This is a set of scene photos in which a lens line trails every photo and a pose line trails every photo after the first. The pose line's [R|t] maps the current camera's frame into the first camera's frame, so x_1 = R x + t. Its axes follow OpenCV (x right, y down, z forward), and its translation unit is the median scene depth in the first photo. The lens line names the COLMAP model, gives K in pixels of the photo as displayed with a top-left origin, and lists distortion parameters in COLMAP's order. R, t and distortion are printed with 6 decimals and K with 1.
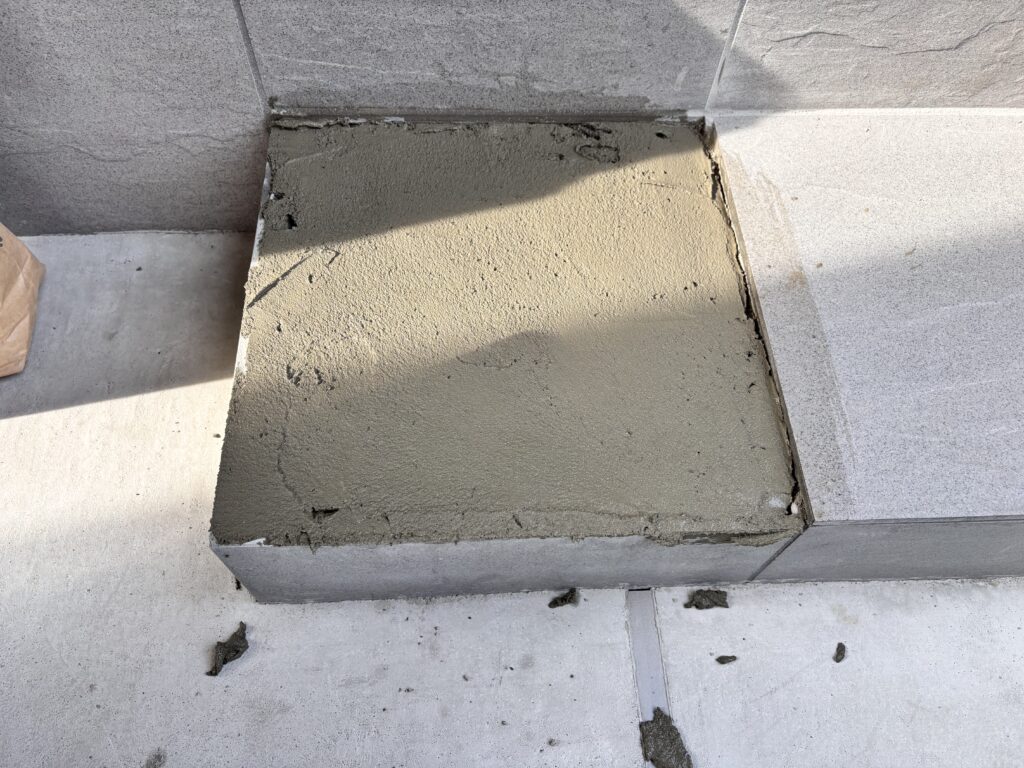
lens RADIAL K [[785.3, 0, 512.6], [0, 785.3, 382.6], [0, 0, 1]] dist [0.035839, -0.020744]
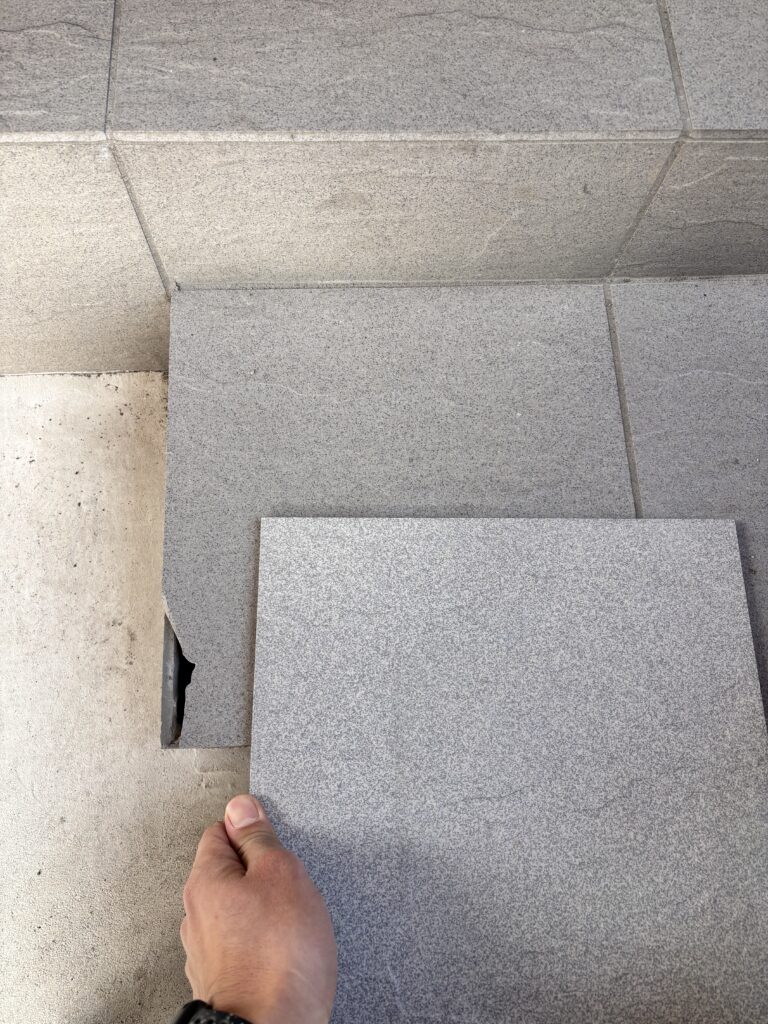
lens RADIAL K [[785.3, 0, 383.5], [0, 785.3, 514.6], [0, 0, 1]] dist [0.035839, -0.020744]
pose [[0.999993, 0.002820, -0.002309, -0.033312], [-0.002175, 0.970078, 0.242782, -0.306803], [0.002925, -0.242775, 0.970078, -0.049520]]
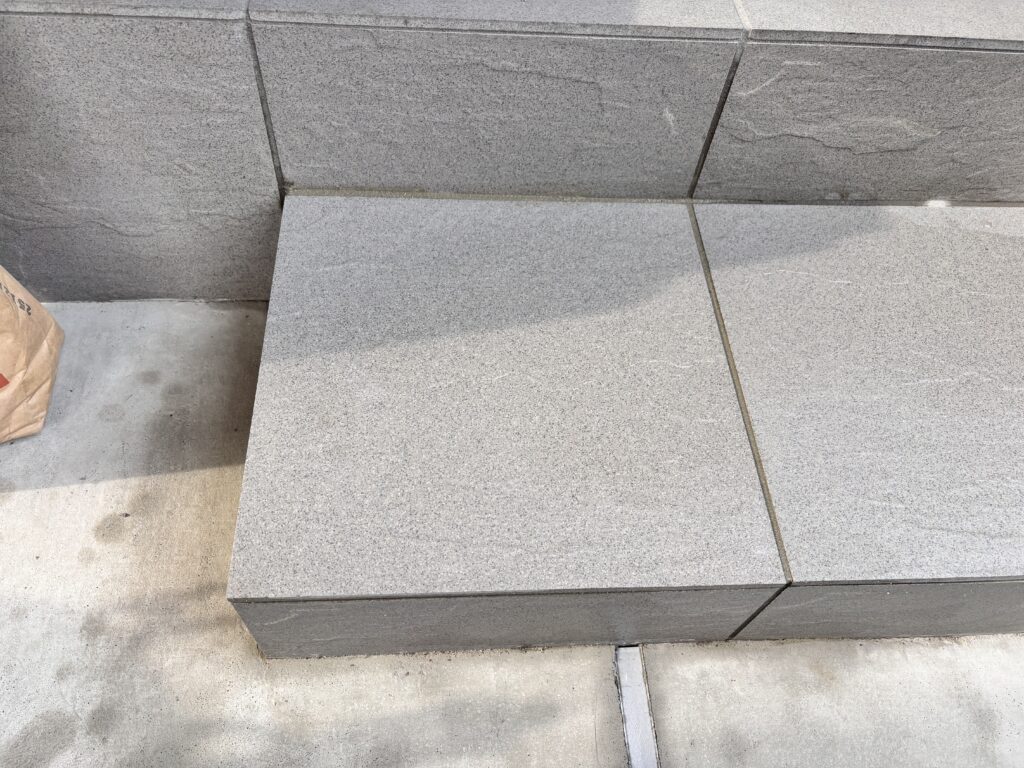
lens RADIAL K [[785.3, 0, 502.5], [0, 785.3, 383.4], [0, 0, 1]] dist [0.035839, -0.020744]
pose [[0.999679, 0.011536, 0.022574, -0.032412], [-0.009953, 0.997564, -0.069049, -0.012533], [-0.023316, 0.068802, 0.997358, -0.067550]]
